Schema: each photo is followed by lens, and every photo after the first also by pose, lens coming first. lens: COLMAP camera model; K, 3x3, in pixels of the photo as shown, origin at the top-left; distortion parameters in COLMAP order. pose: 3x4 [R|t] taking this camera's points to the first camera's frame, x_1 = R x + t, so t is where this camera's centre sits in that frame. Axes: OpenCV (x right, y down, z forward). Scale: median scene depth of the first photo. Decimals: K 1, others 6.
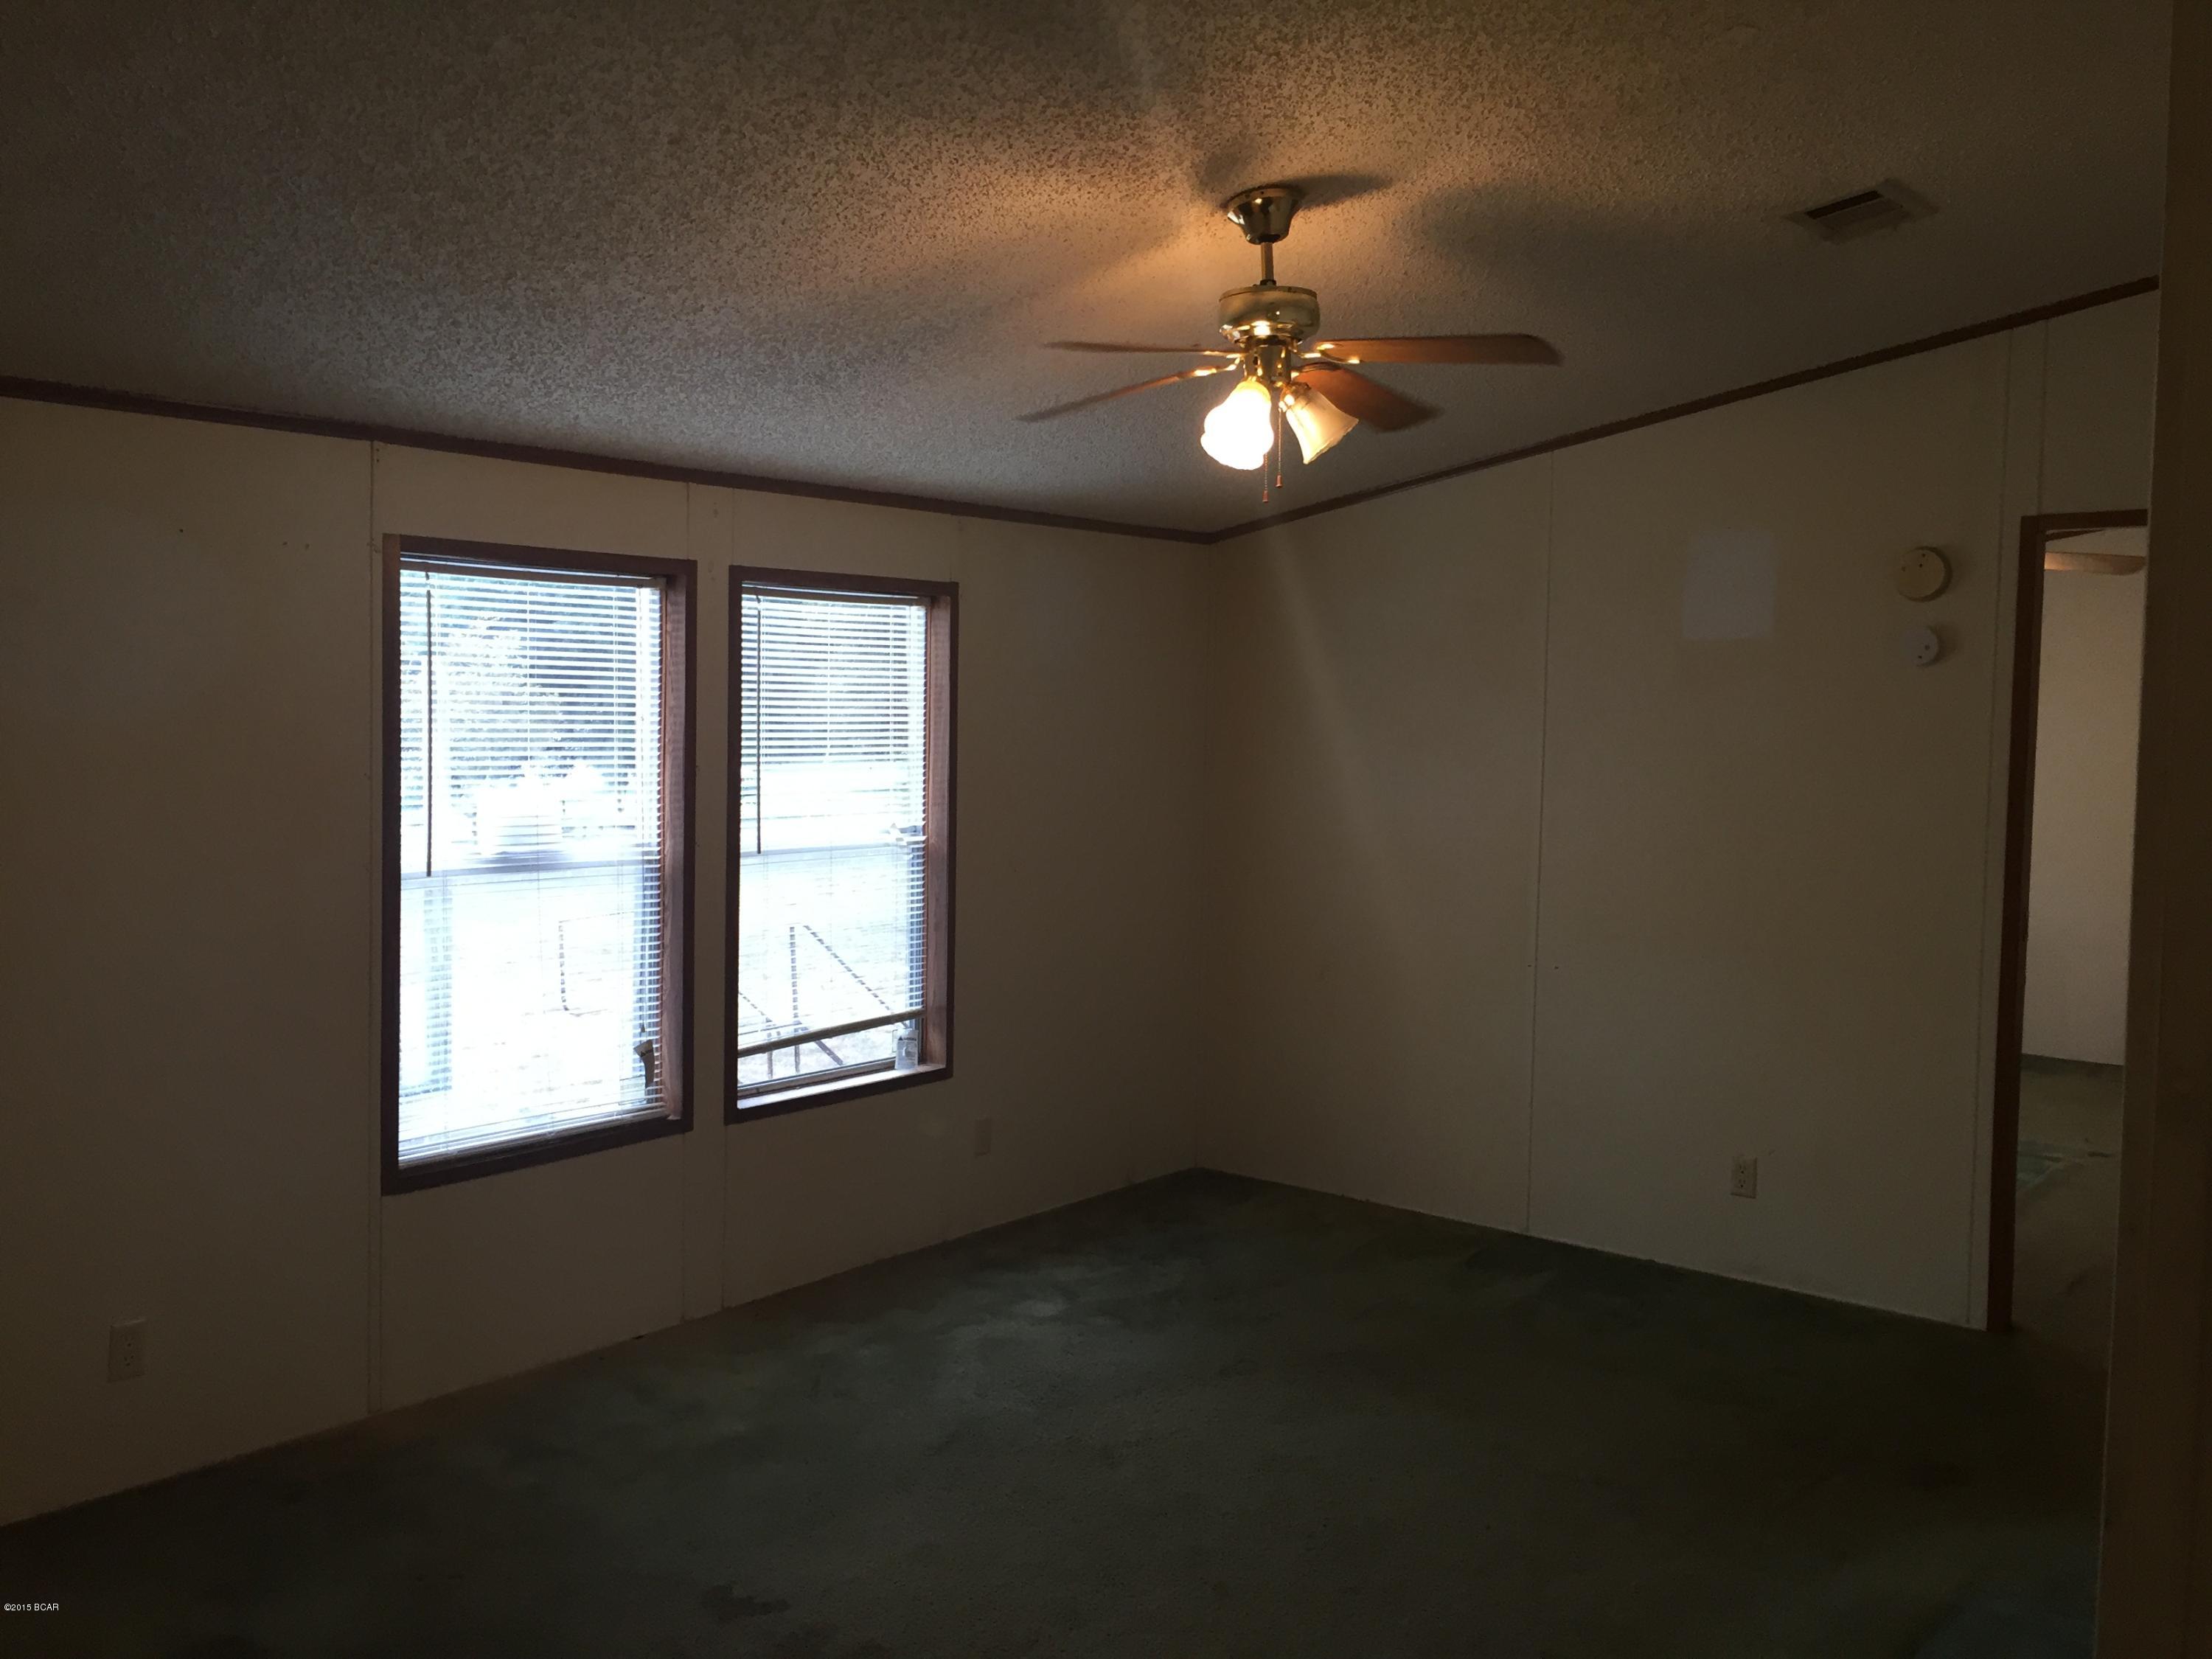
lens RADIAL K [[1904.9, 0, 1092.5], [0, 1904.9, 831.1], [0, 0, 1]] dist [0.090876, -0.114369]
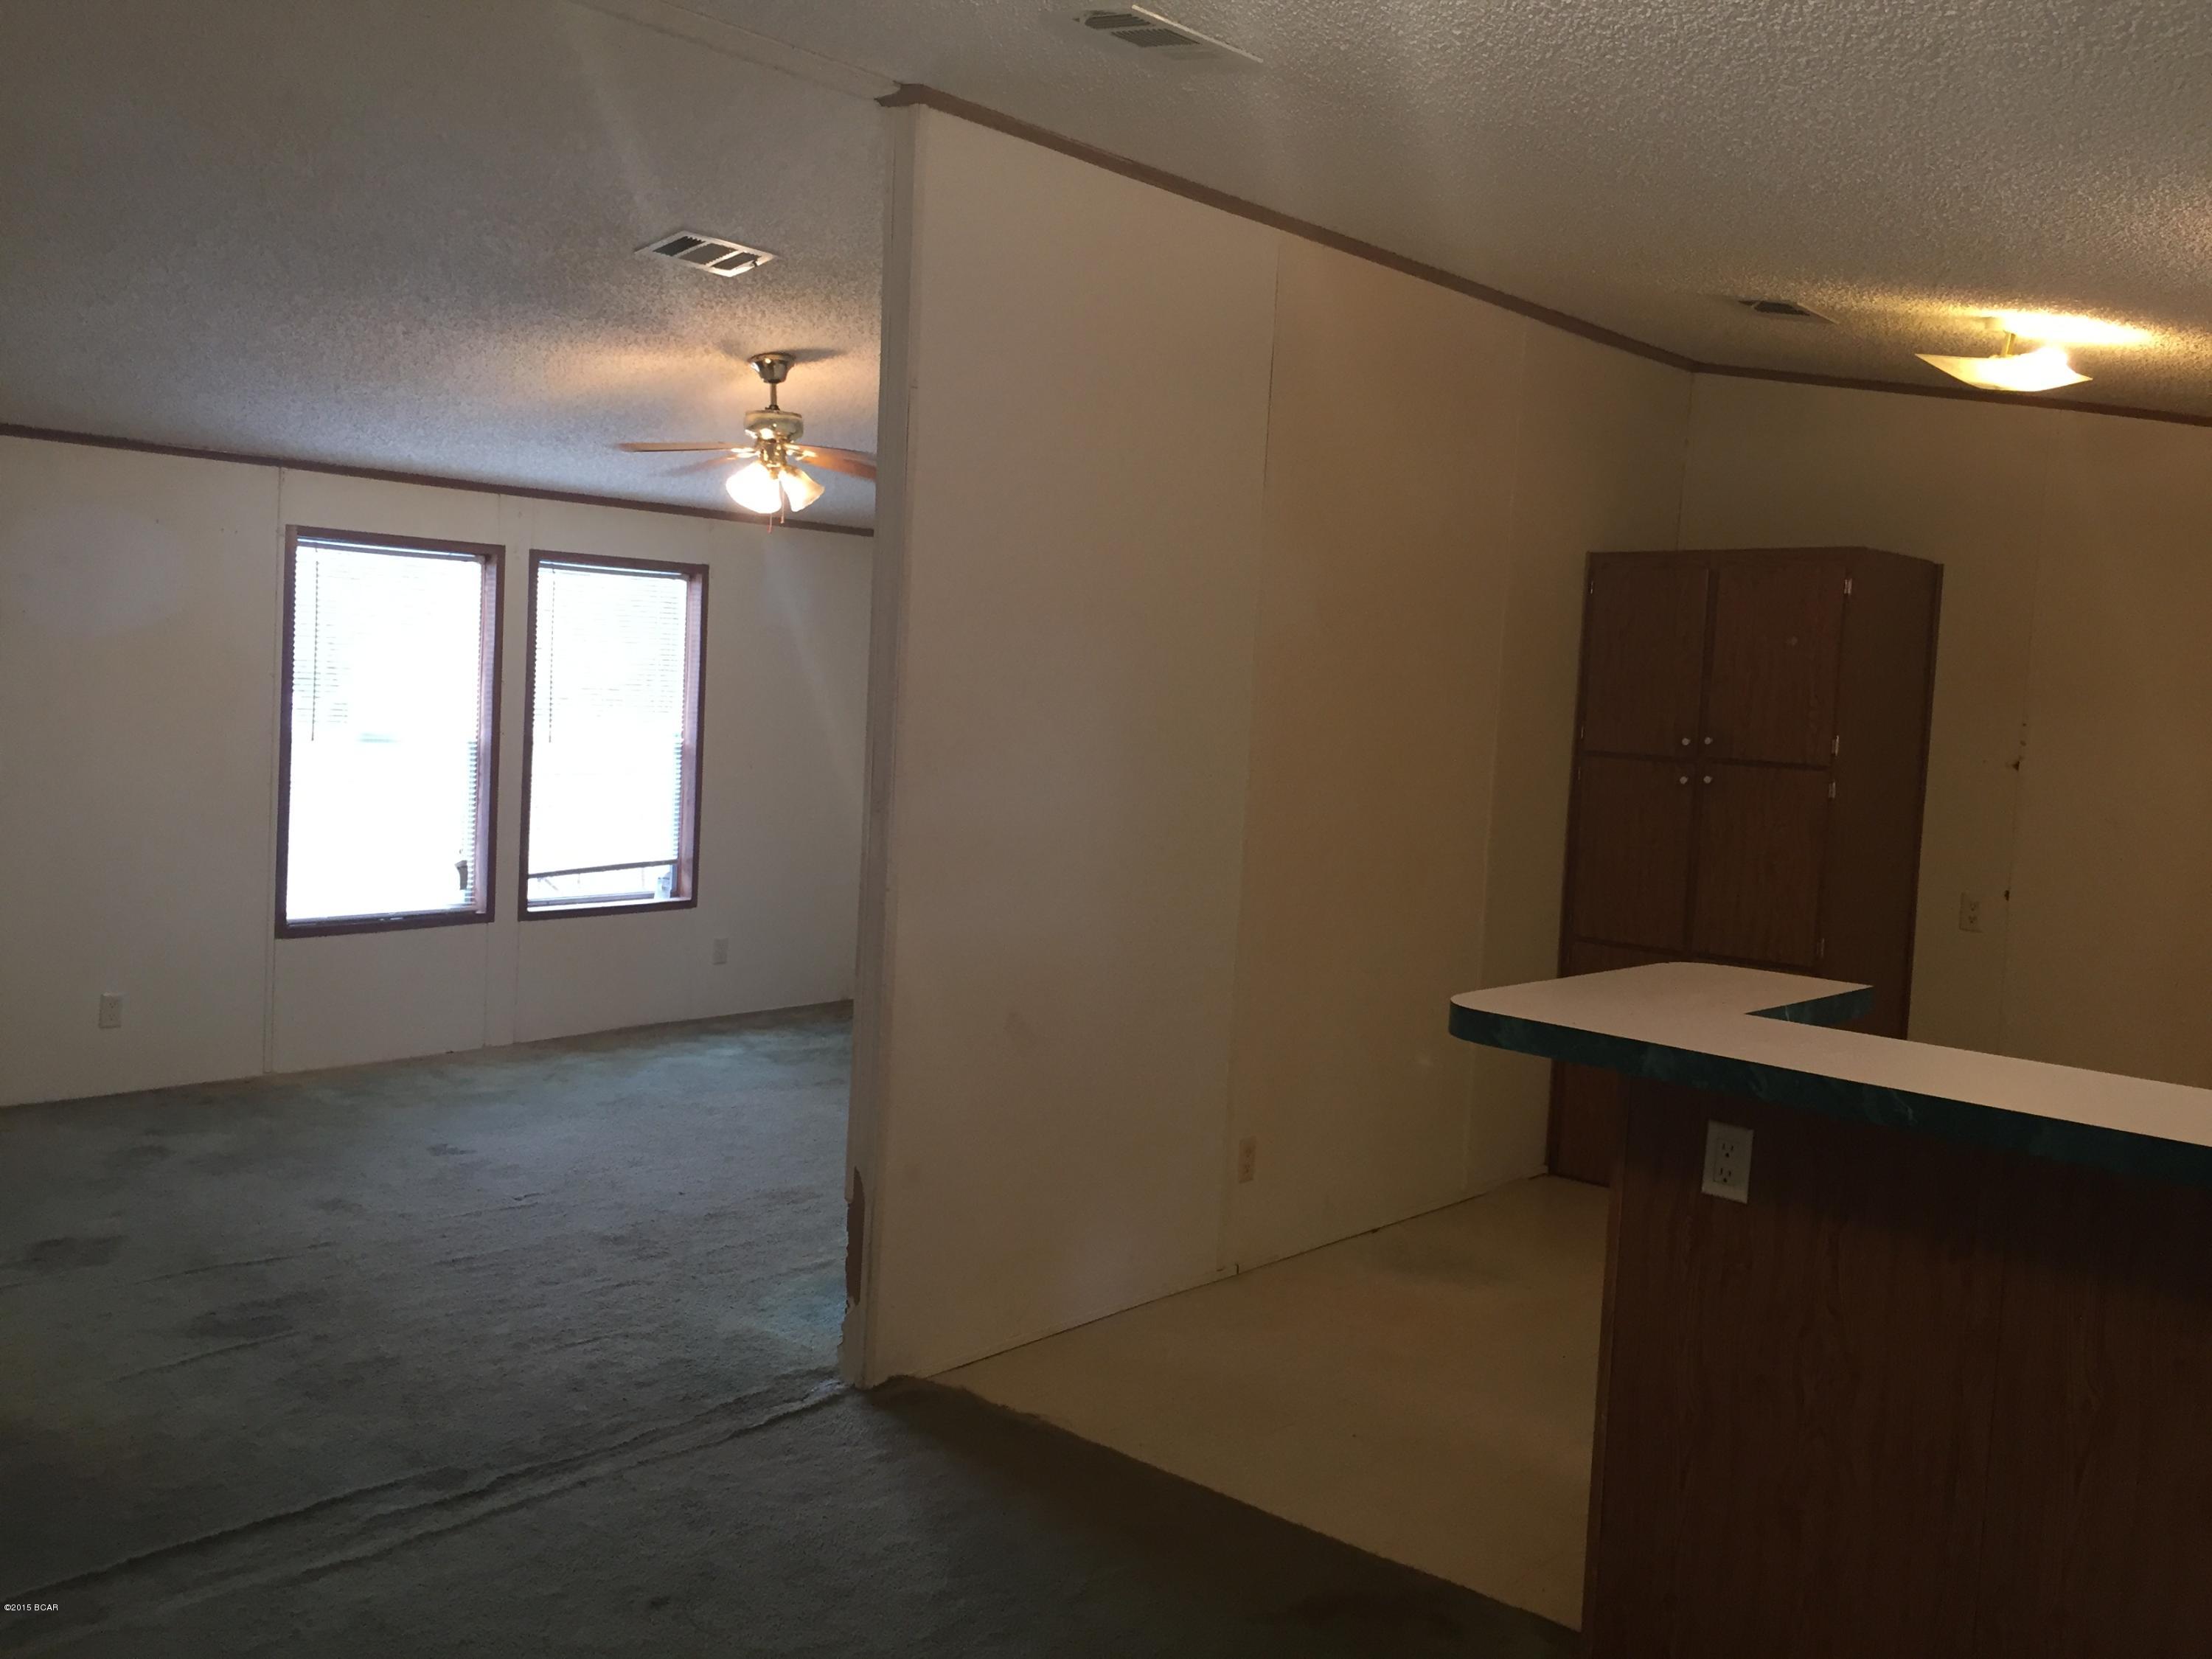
lens RADIAL K [[1904.9, 0, 1098.7], [0, 1904.9, 826.5], [0, 0, 1]] dist [0.090876, -0.114369]
pose [[0.998871, 0.040659, -0.024583, 0.348277], [-0.040319, 0.999087, 0.014157, 0.046163], [0.025136, -0.013149, 0.999598, -0.579358]]
